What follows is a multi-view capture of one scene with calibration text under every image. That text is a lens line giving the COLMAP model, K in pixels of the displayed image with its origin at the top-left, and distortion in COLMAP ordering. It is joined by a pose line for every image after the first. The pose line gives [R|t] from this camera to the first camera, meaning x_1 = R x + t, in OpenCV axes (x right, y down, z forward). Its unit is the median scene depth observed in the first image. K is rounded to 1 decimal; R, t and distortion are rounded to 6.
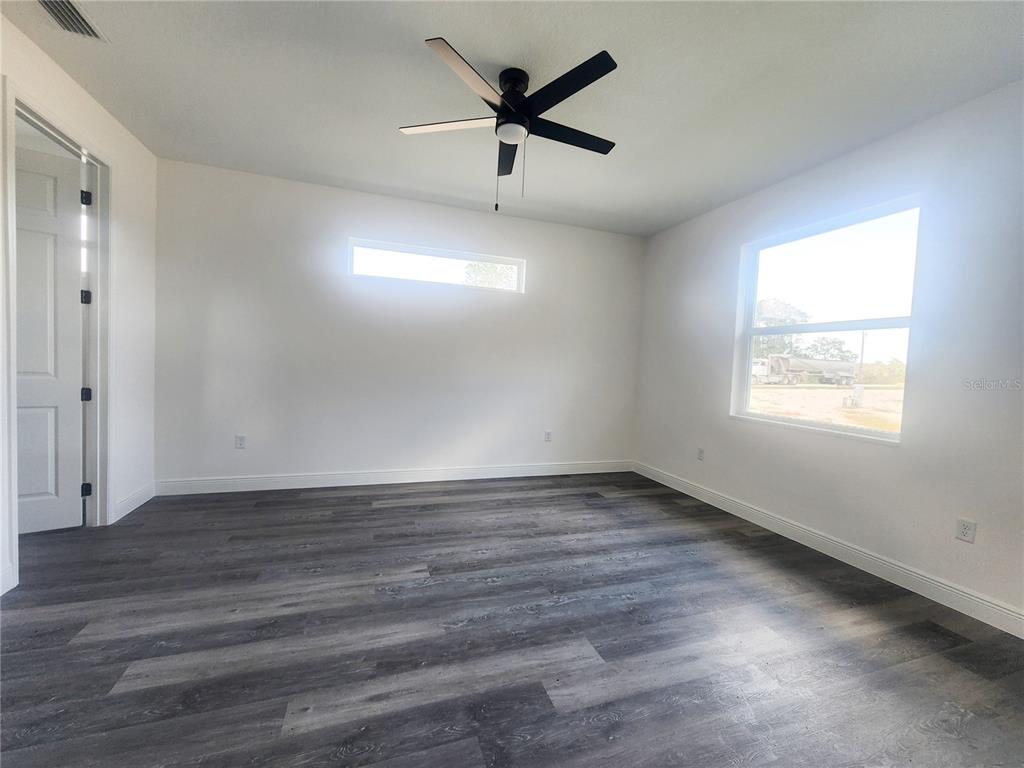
lens RADIAL K [[422.4, 0, 513.8], [0, 422.4, 383.7], [0, 0, 1]] dist [-0.001115, 0.000193]
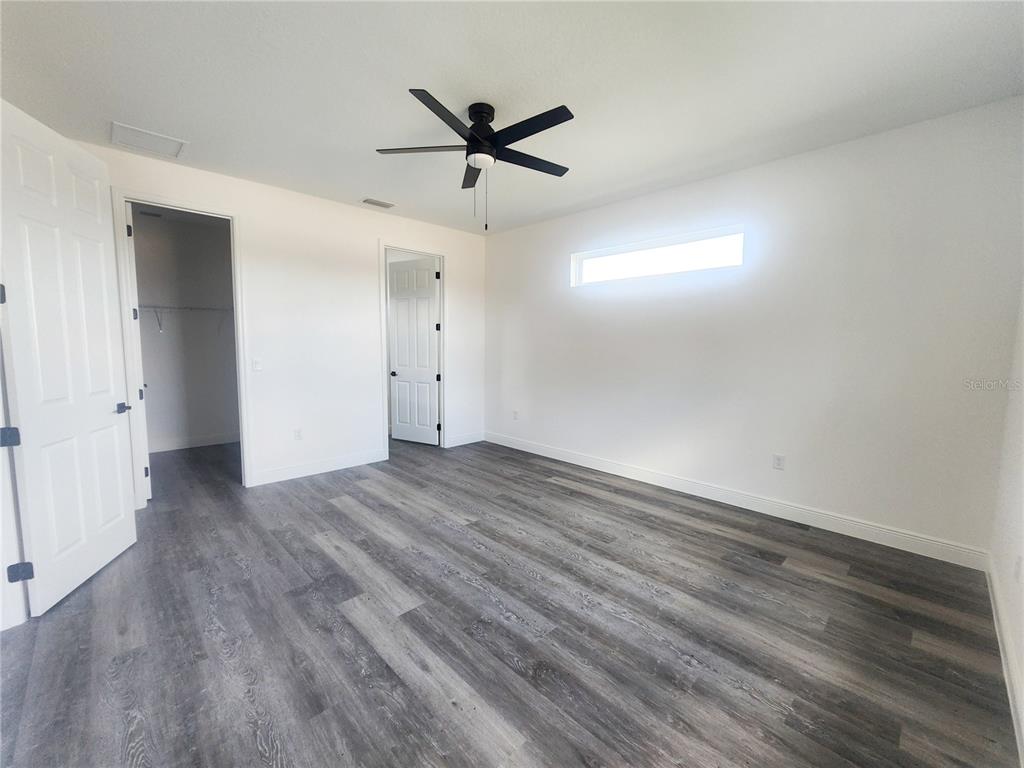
lens RADIAL K [[422.4, 0, 513.8], [0, 422.4, 383.7], [0, 0, 1]] dist [-0.001115, 0.000193]
pose [[0.424125, 0.048623, -0.904297, 0.828350], [-0.033354, 0.998719, 0.038057, -0.030394], [0.904989, 0.014021, 0.425203, 0.463093]]
